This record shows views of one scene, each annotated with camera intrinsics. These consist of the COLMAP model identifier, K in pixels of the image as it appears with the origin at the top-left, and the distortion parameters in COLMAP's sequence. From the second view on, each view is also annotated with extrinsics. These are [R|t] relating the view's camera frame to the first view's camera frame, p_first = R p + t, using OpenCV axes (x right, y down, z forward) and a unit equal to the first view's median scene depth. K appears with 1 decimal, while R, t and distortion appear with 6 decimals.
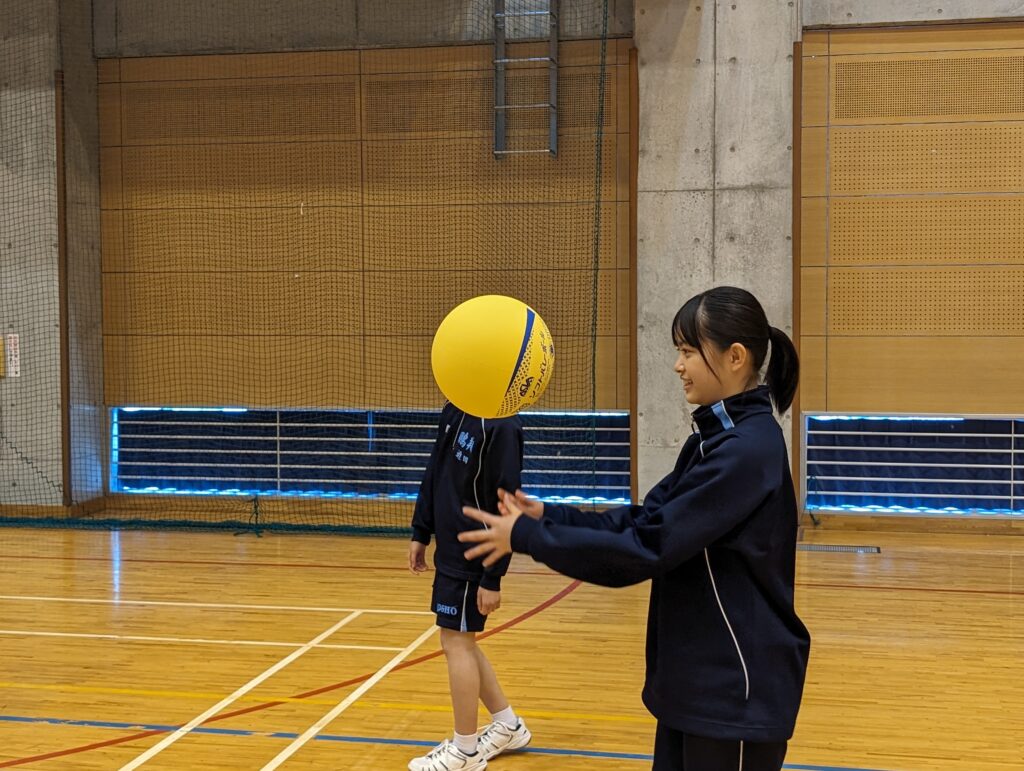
lens RADIAL K [[1516.5, 0, 512.0], [0, 1516.5, 385.5], [0, 0, 1]] dist [-0.025265, -0.094878]
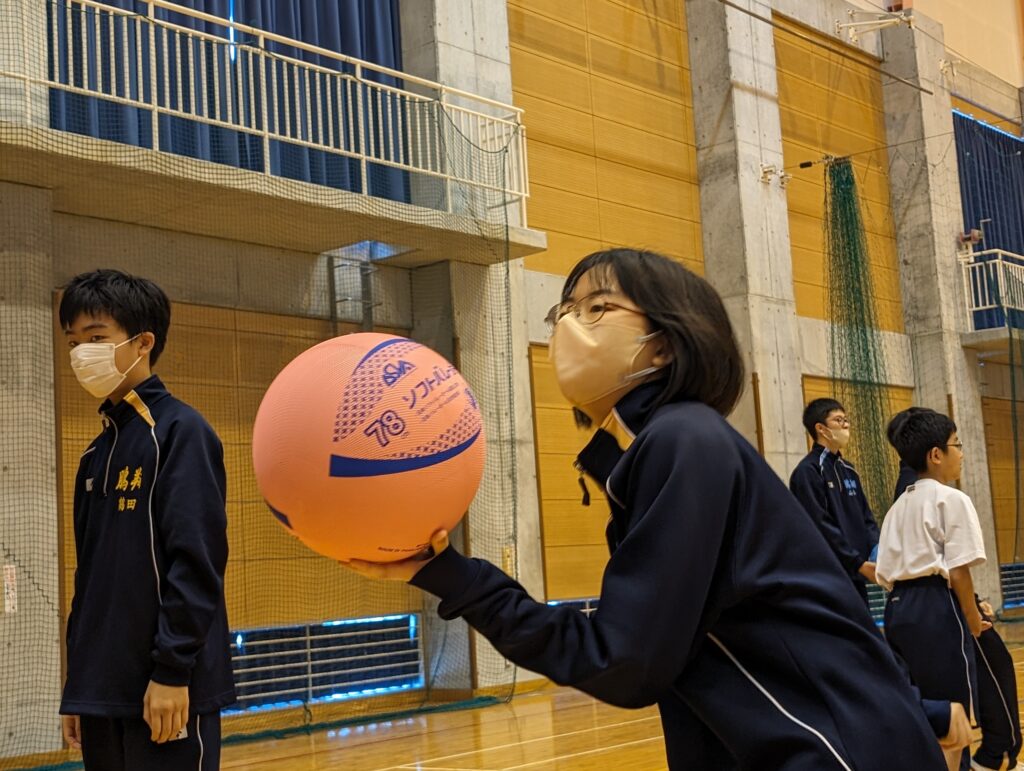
lens RADIAL K [[1516.5, 0, 512.0], [0, 1516.5, 385.5], [0, 0, 1]] dist [-0.025265, -0.094878]
pose [[0.510662, 0.079638, 0.856085, -0.970178], [0.058960, 0.990113, -0.127277, -0.007241], [-0.857758, 0.115470, 0.500918, 0.266995]]
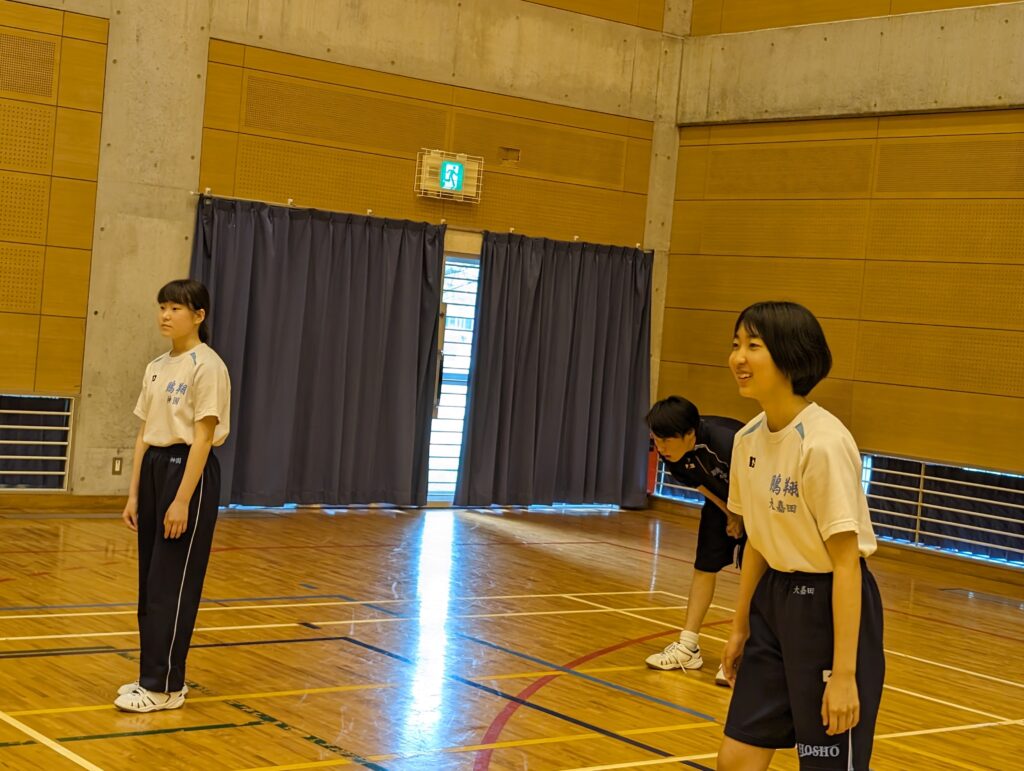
lens RADIAL K [[1751.9, 0, 512.0], [0, 1751.9, 385.5], [0, 0, 1]] dist [0.019115, 0.057916]
pose [[0.757464, 0.096158, -0.645757, 0.629164], [-0.128271, 0.991735, -0.002783, 0.005949], [0.640152, 0.084940, 0.763538, -0.131719]]
